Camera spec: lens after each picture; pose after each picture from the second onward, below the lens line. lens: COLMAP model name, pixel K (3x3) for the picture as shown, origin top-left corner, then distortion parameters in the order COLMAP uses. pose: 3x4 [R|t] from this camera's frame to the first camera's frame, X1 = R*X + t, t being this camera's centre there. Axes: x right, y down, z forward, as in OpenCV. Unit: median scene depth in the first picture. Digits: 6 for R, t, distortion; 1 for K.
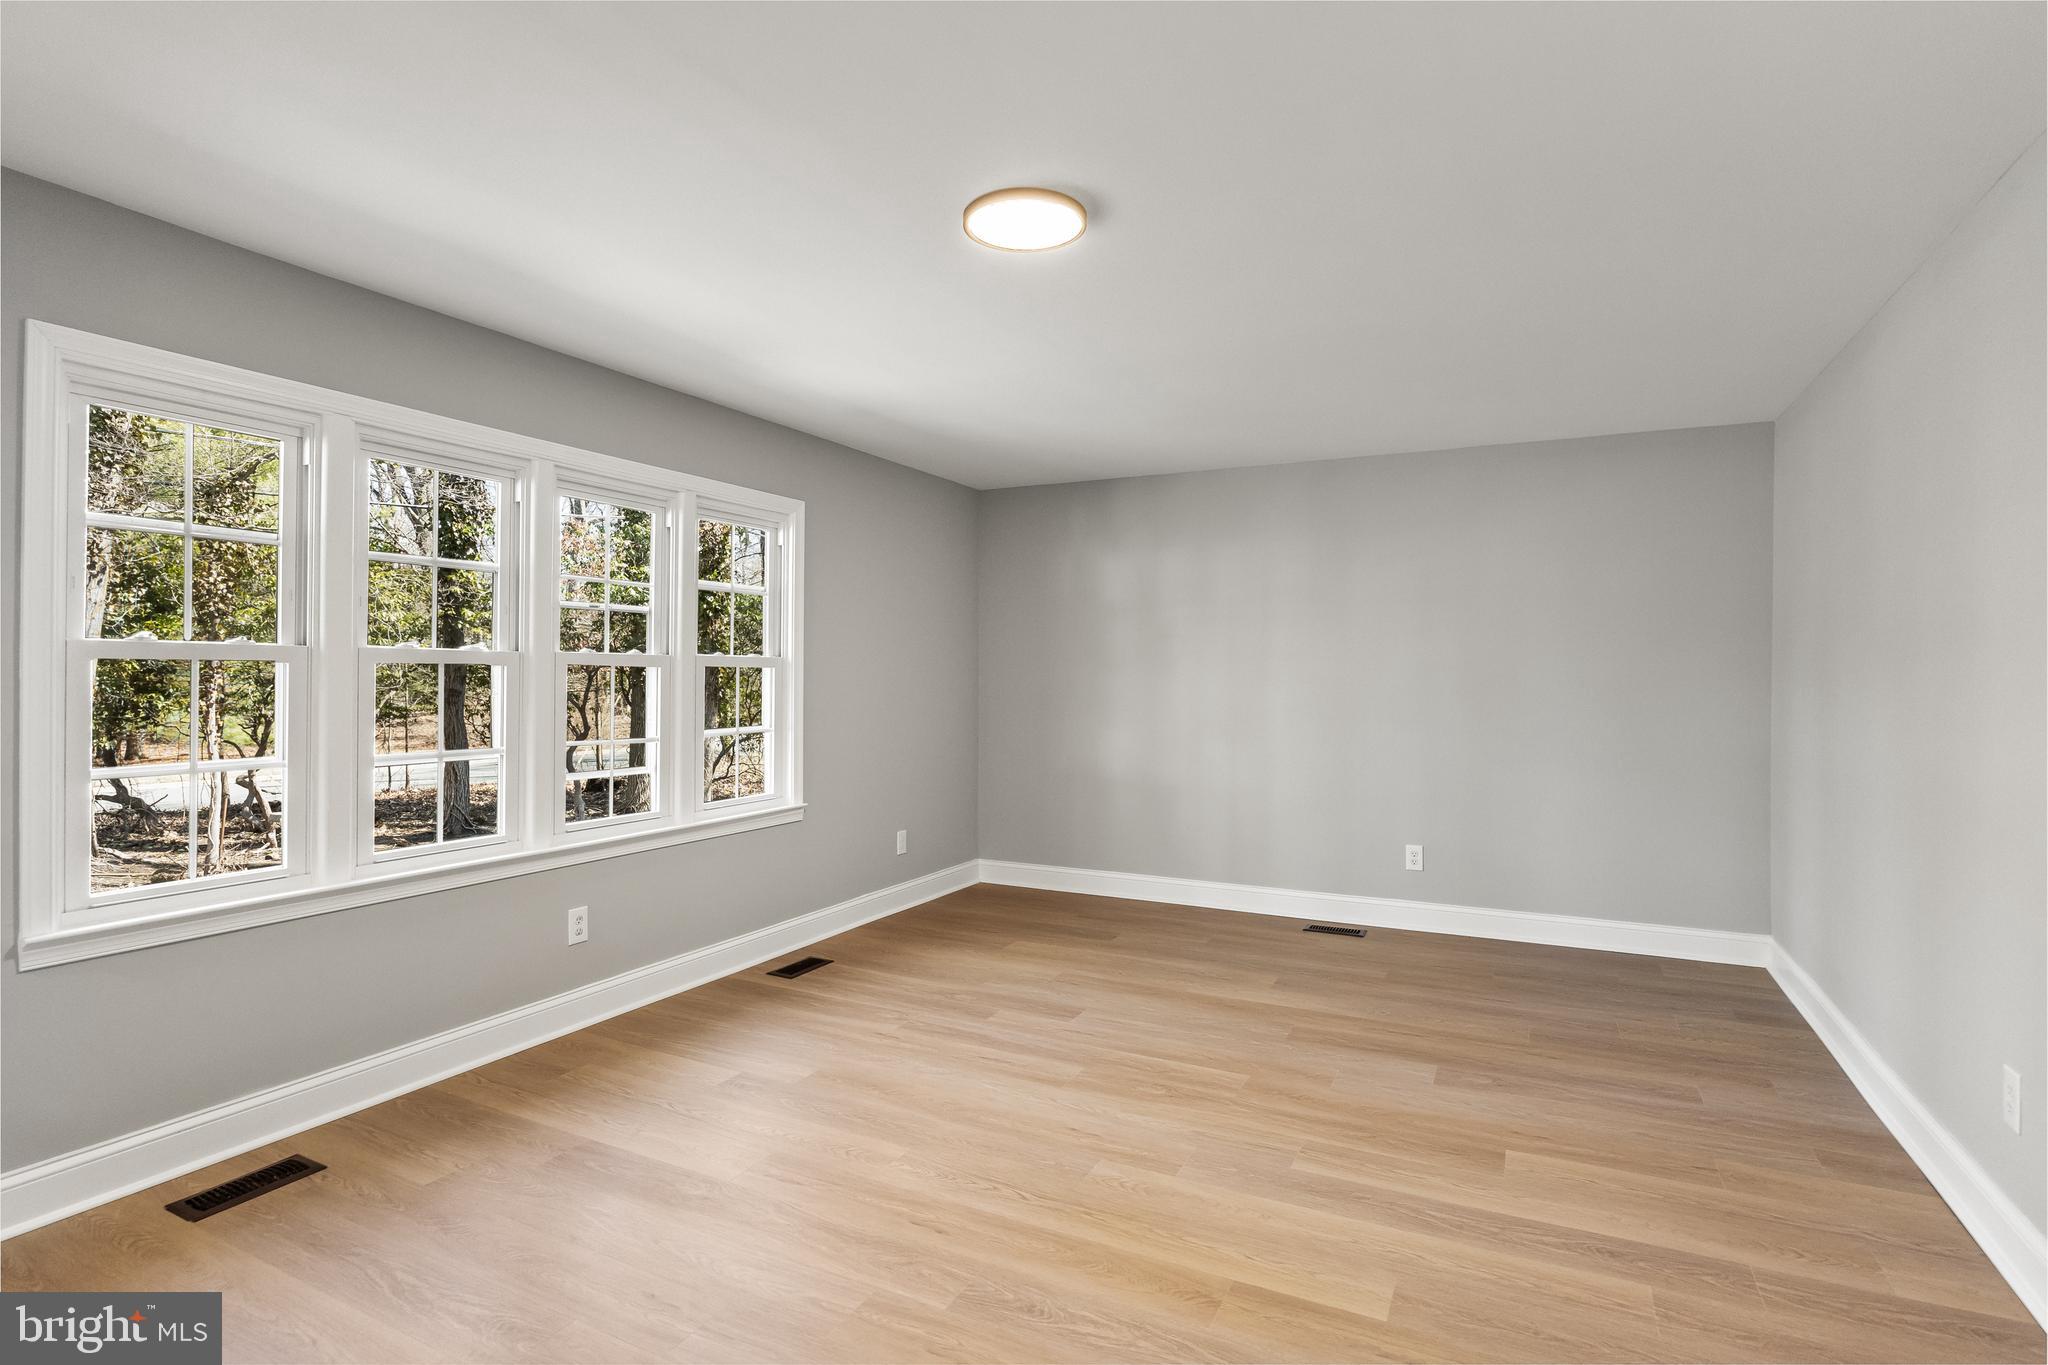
lens RADIAL K [[995.3, 0, 1041.8], [0, 995.3, 674.3], [0, 0, 1]] dist [-0.007373, -0.000450]
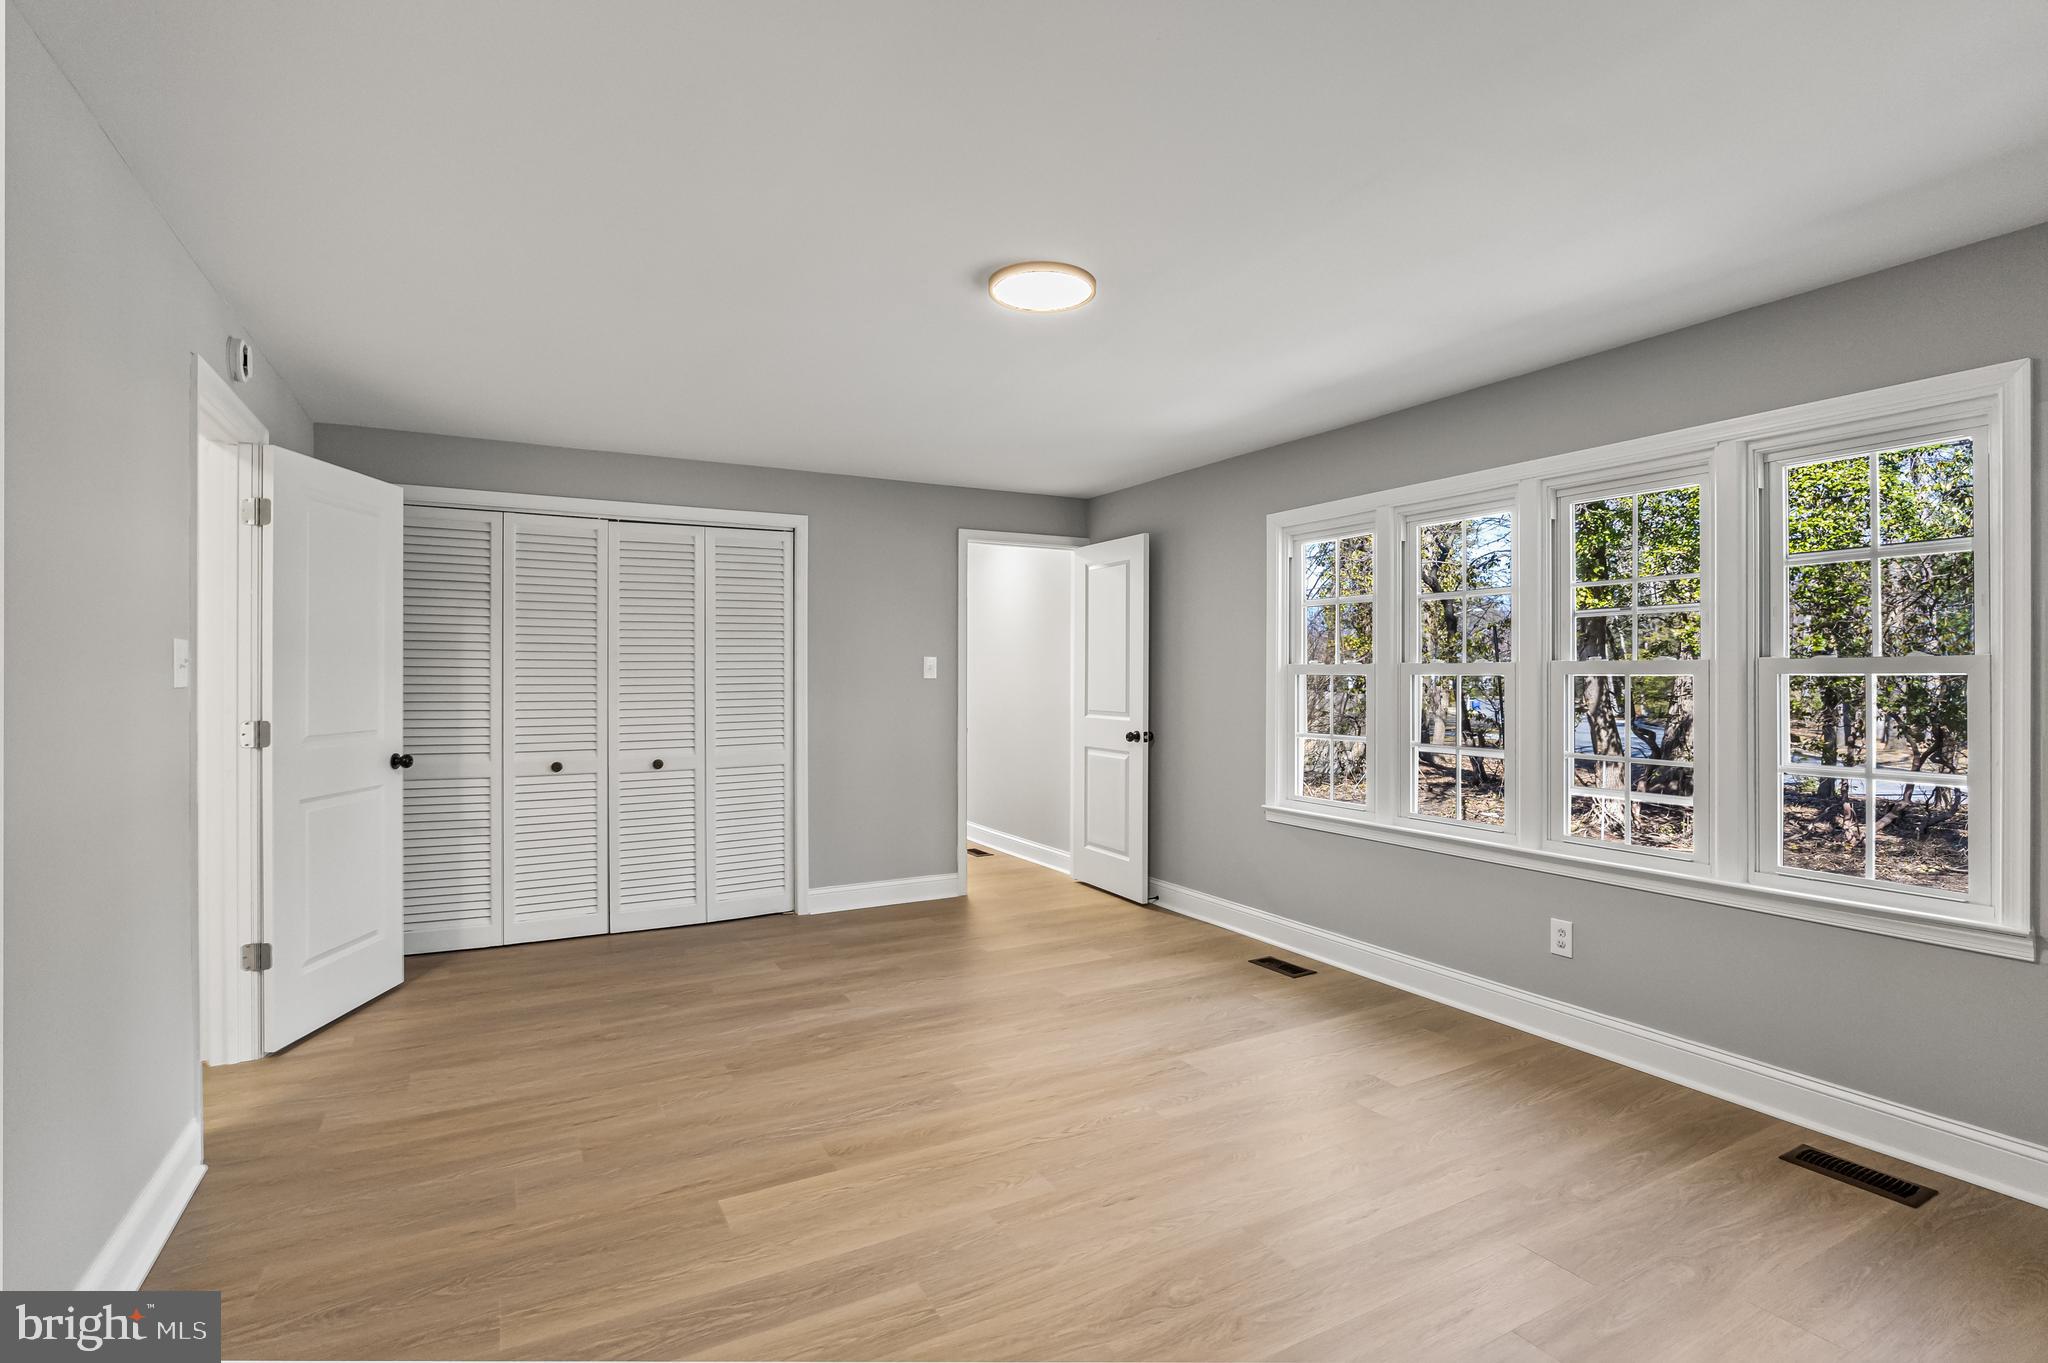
lens RADIAL K [[995.3, 0, 1042.5], [0, 995.3, 678.9], [0, 0, 1]] dist [-0.007373, -0.000450]
pose [[-0.566010, 0.001558, -0.824397, 0.717796], [0.001319, 0.999999, 0.000984, -0.006161], [0.824397, -0.000530, -0.566012, 1.279173]]
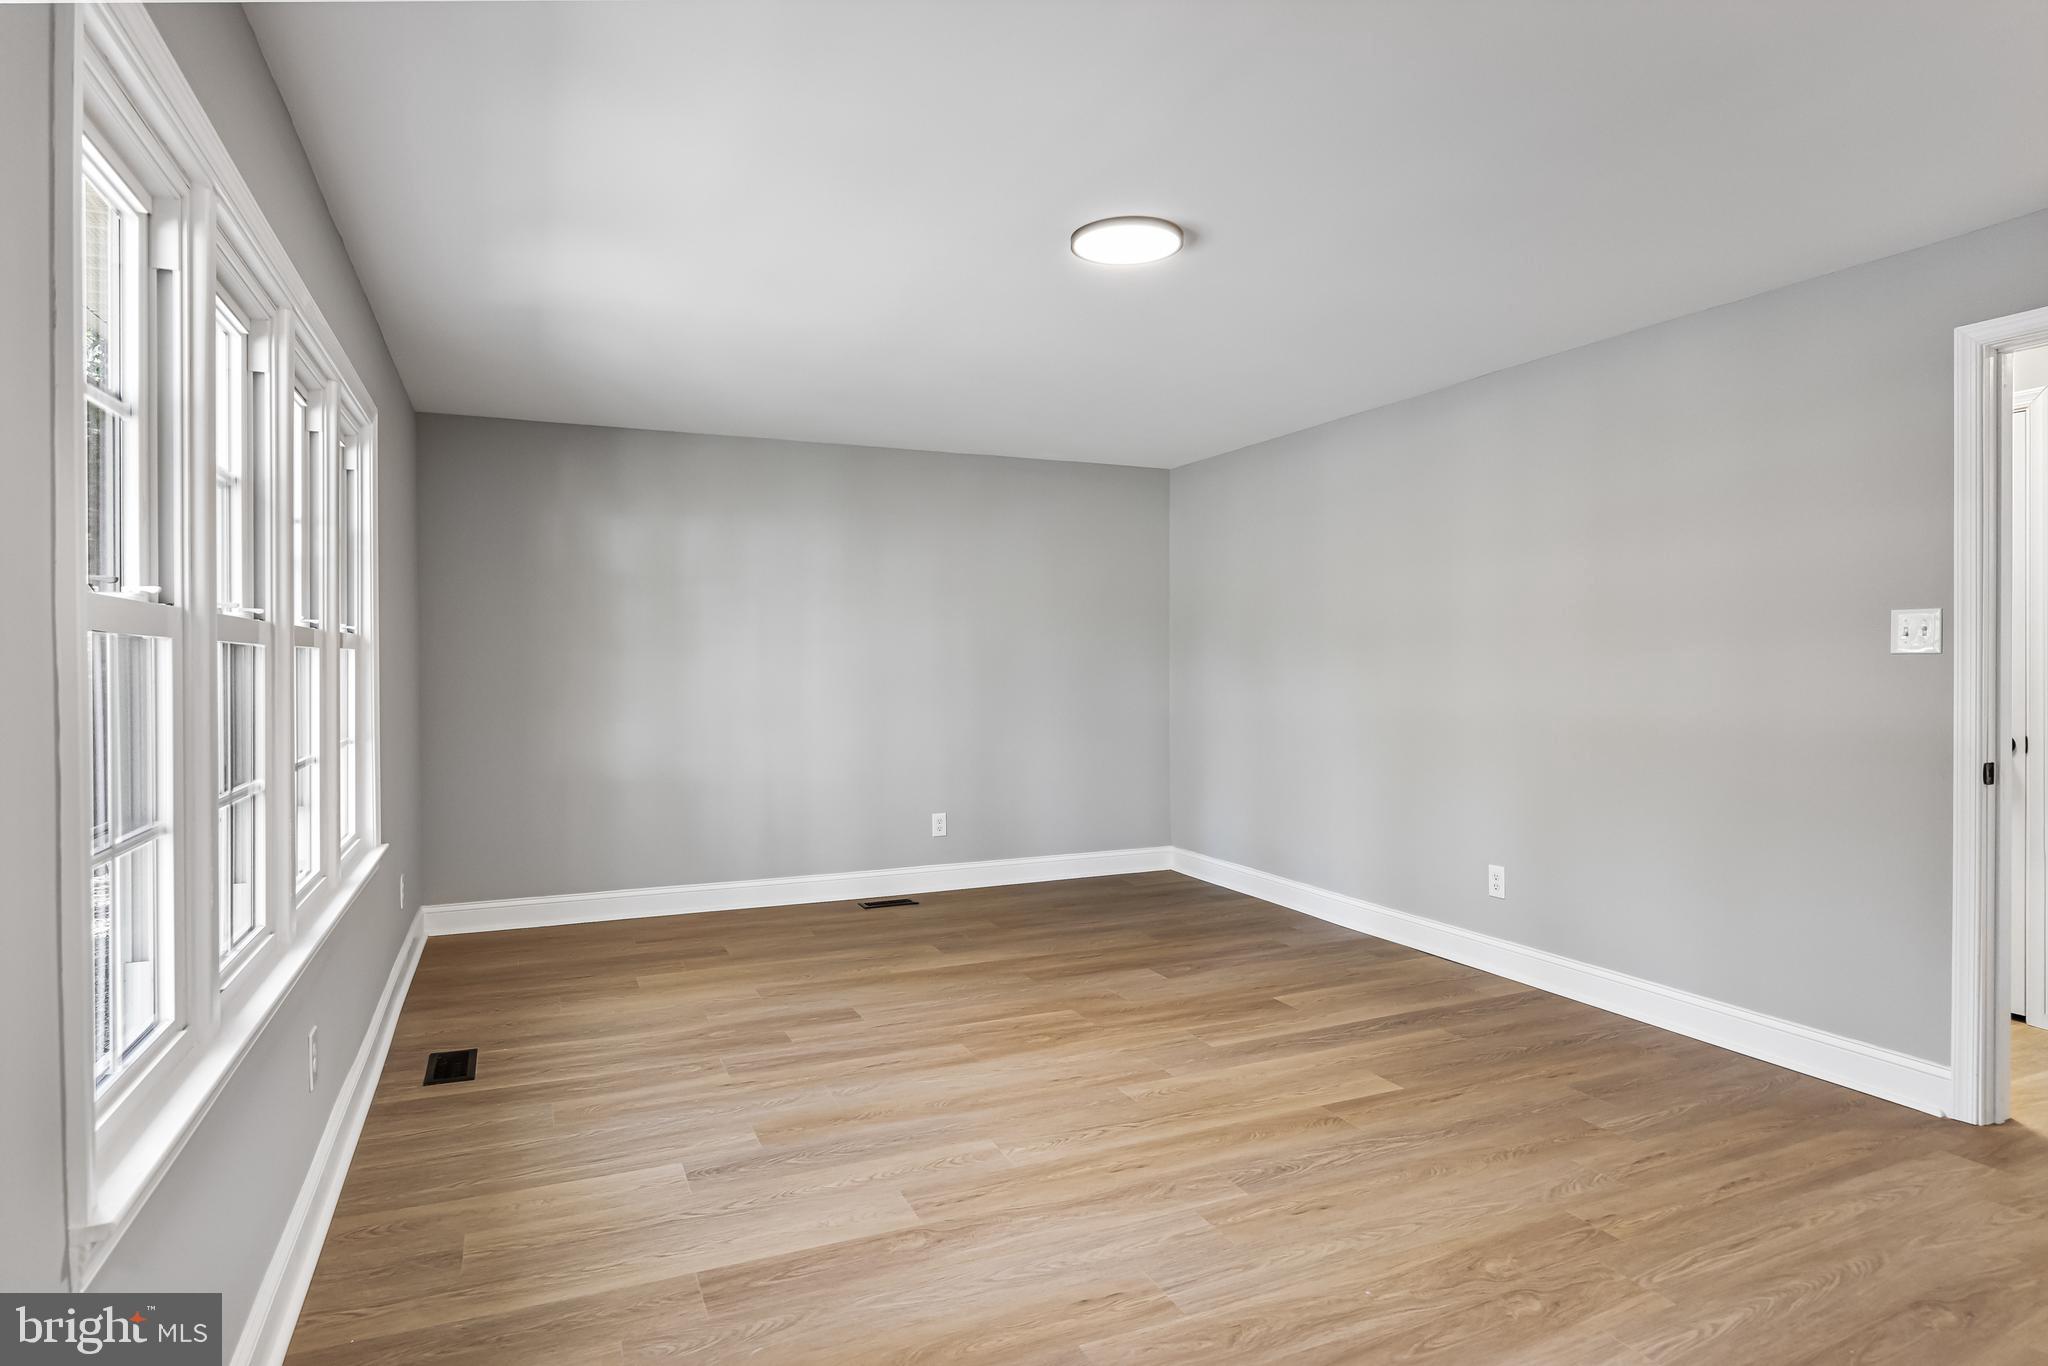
lens RADIAL K [[1113.1, 0, 1028.1], [0, 1113.1, 670.8], [0, 0, 1]] dist [-0.005607, 0.000977]
pose [[0.642496, -0.013520, 0.766170, -0.803403], [0.005244, 0.999899, 0.013247, -0.000510], [-0.766271, -0.004493, 0.642502, 0.225312]]
